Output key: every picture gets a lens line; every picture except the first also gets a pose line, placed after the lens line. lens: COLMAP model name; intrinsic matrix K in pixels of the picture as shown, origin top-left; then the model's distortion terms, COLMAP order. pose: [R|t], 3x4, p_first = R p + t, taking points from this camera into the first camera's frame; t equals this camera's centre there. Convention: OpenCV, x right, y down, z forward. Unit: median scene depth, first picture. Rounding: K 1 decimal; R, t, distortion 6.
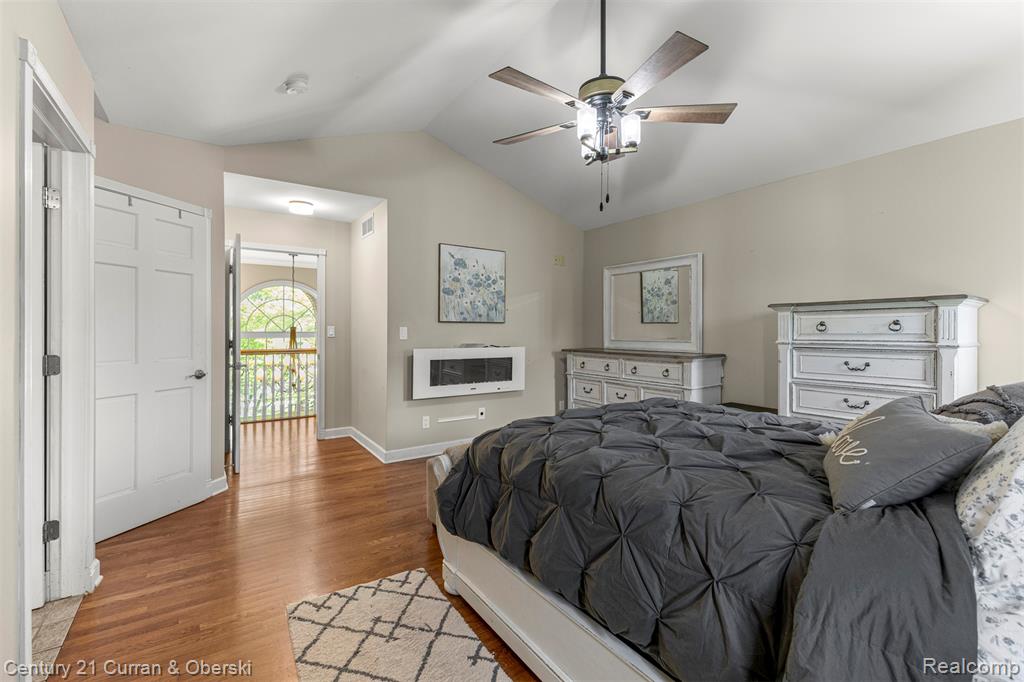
lens RADIAL K [[441.7, 0, 514.0], [0, 441.7, 332.8], [0, 0, 1]] dist [0.006445, -0.001054]
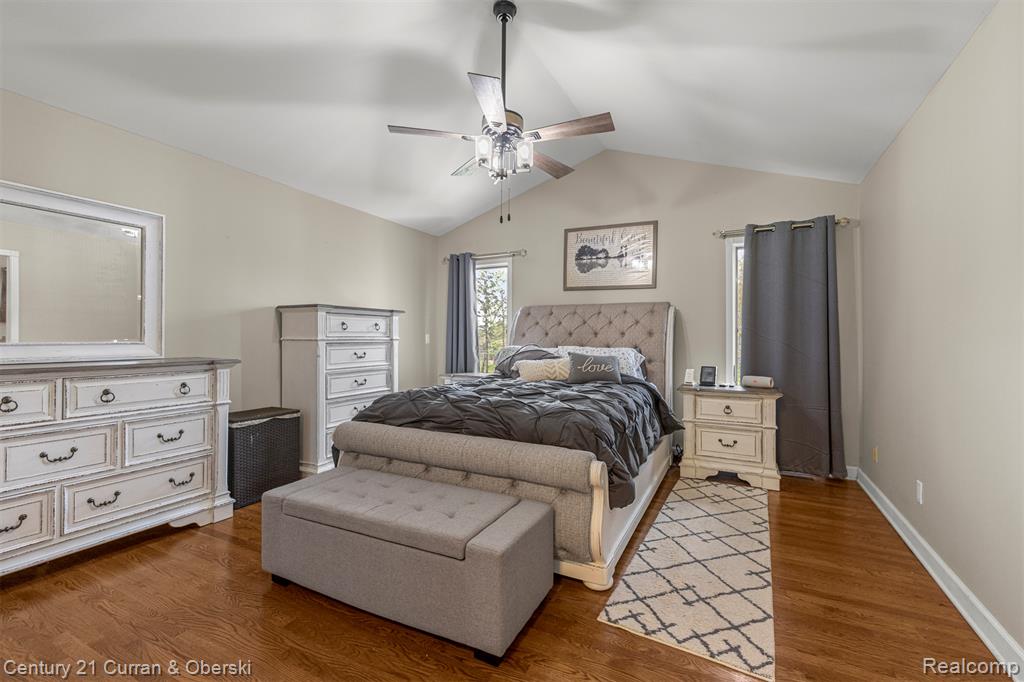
lens RADIAL K [[441.7, 0, 516.2], [0, 441.7, 338.3], [0, 0, 1]] dist [0.006445, -0.001054]
pose [[-0.479720, -0.001531, 0.877420, -0.900438], [0.003963, 0.999984, 0.003912, 0.025418], [-0.877413, 0.005354, -0.479707, 1.629235]]
